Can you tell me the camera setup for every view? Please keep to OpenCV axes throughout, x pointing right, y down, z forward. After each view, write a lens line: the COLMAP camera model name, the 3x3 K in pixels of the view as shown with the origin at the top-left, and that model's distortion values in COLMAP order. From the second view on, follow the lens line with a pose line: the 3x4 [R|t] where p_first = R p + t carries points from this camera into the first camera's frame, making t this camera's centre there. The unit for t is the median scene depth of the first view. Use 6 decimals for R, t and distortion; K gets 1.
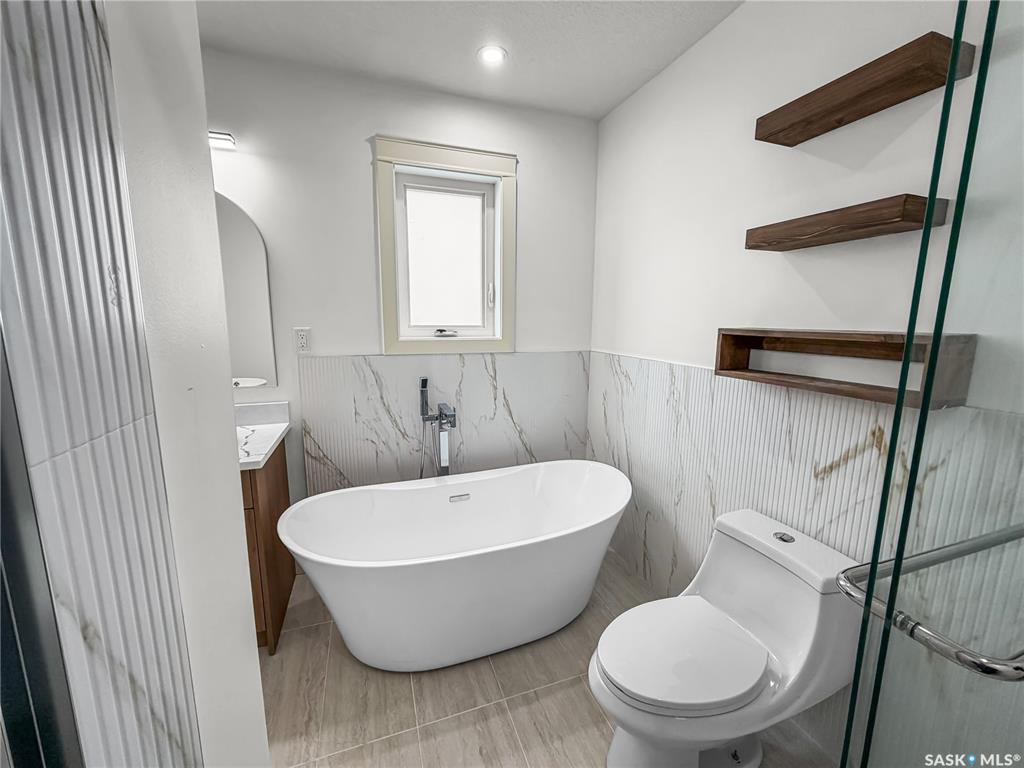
lens RADIAL K [[410.3, 0, 516.2], [0, 410.3, 382.3], [0, 0, 1]] dist [0.001381, 0.000383]
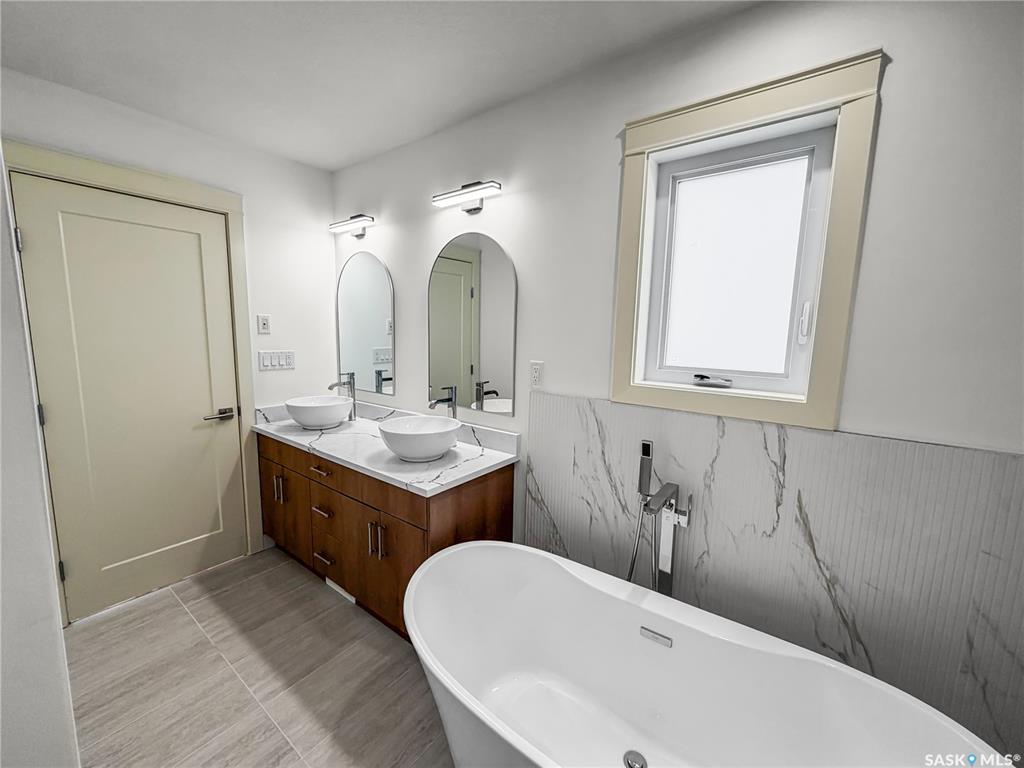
lens RADIAL K [[410.3, 0, 516.2], [0, 410.3, 382.3], [0, 0, 1]] dist [0.001381, 0.000383]
pose [[0.544931, 0.114523, -0.830623, 0.224110], [-0.148574, 0.988141, 0.038769, -0.103255], [0.825213, 0.102283, 0.555484, 0.394167]]
